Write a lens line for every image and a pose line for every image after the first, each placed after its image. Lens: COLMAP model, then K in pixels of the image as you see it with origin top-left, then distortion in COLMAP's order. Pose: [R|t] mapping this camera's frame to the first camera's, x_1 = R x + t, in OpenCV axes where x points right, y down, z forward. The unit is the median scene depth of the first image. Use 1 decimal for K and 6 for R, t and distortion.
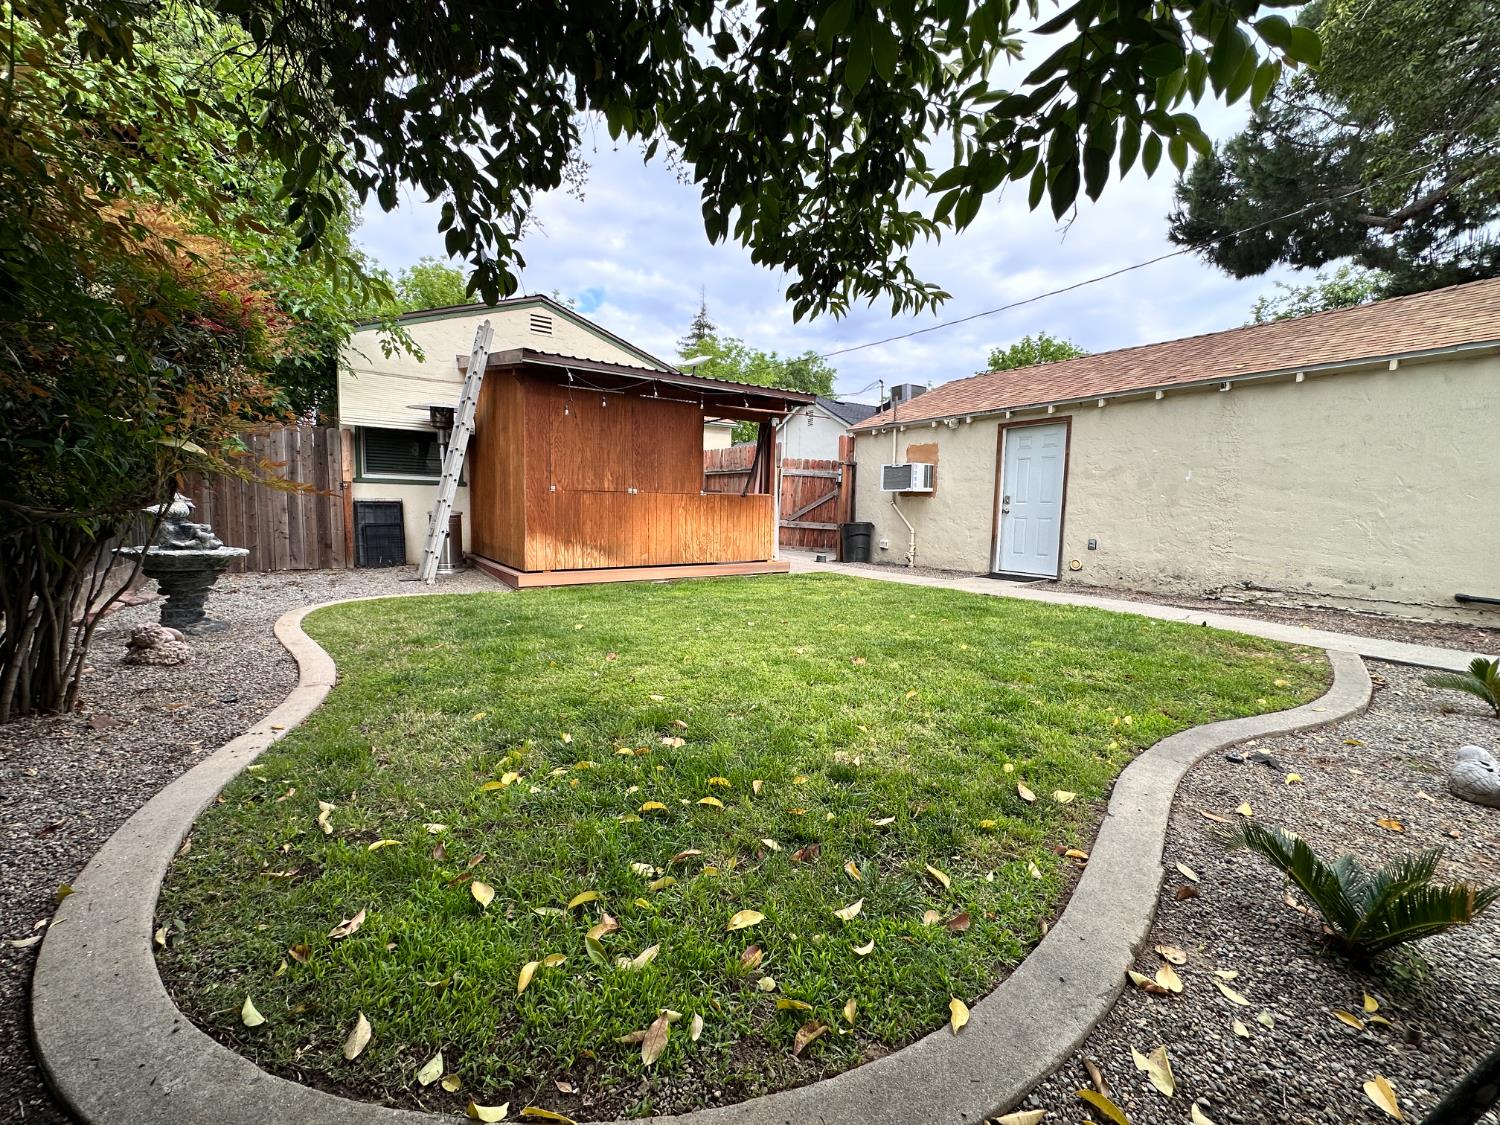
lens RADIAL K [[598.5, 0, 750.4], [0, 598.5, 564.9], [0, 0, 1]] dist [-0.001719, 0.000052]
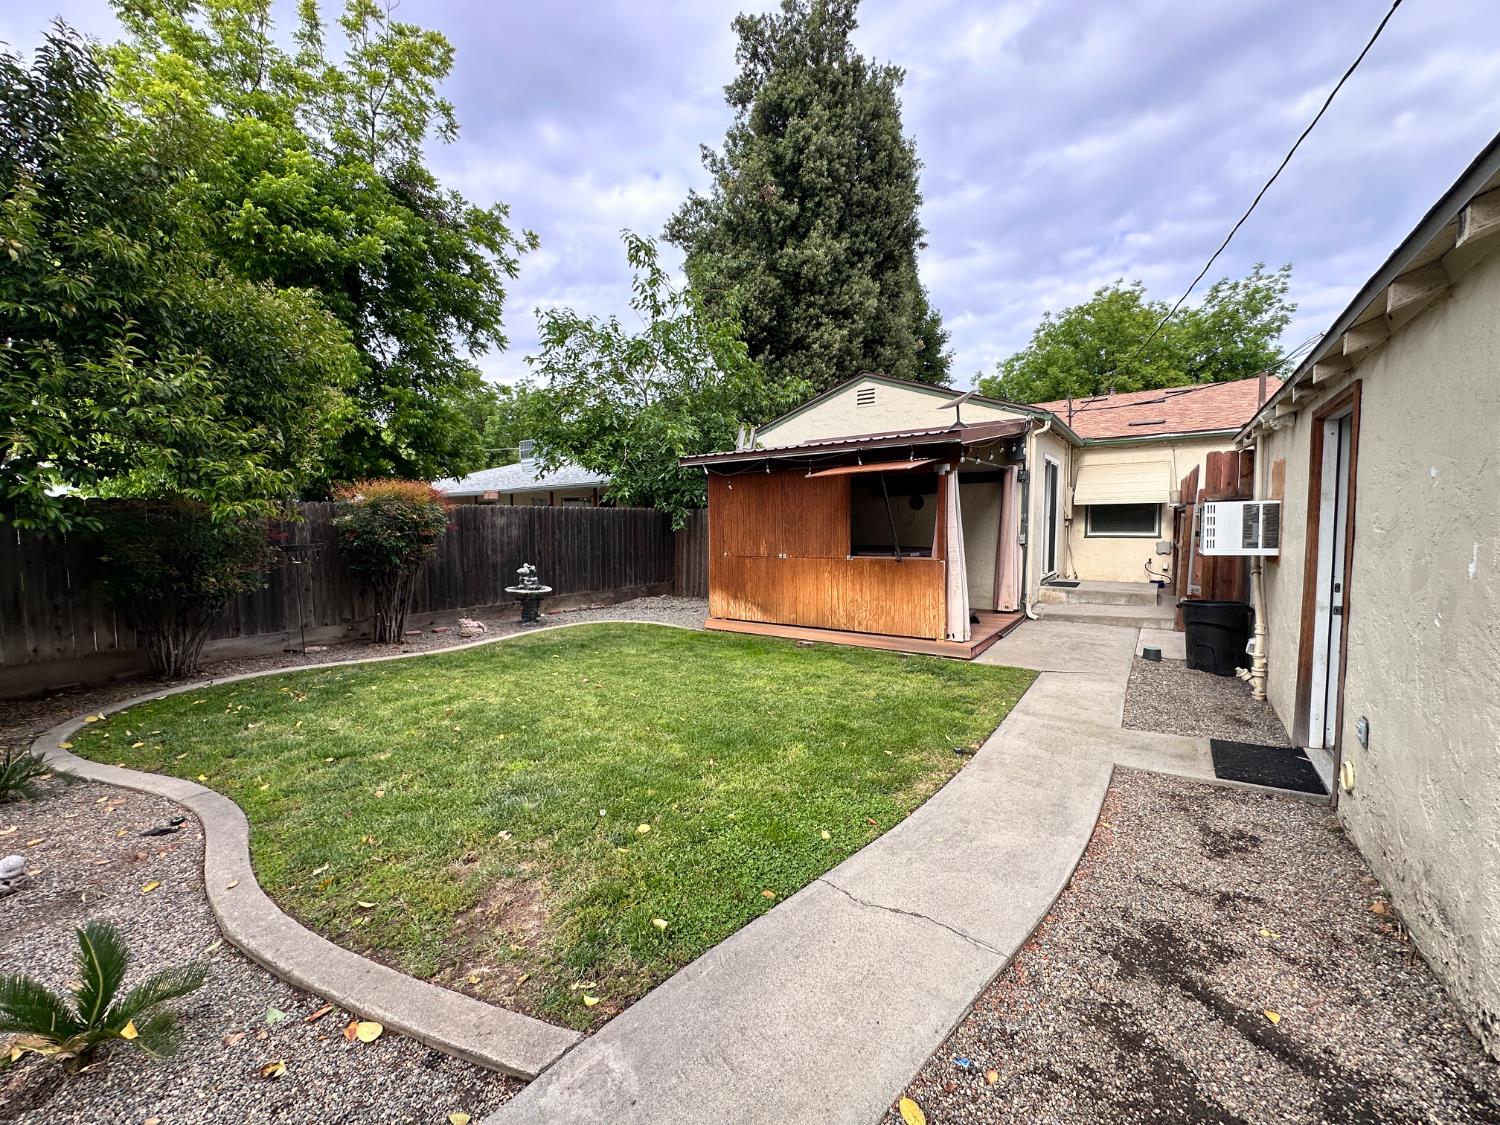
lens RADIAL K [[598.5, 0, 749.4], [0, 598.5, 563.5], [0, 0, 1]] dist [-0.001719, 0.000052]
pose [[0.357228, 0.035250, -0.933352, 0.844188], [-0.074751, 0.997161, 0.009050, -0.119430], [0.931021, 0.066537, 0.358848, 0.569421]]
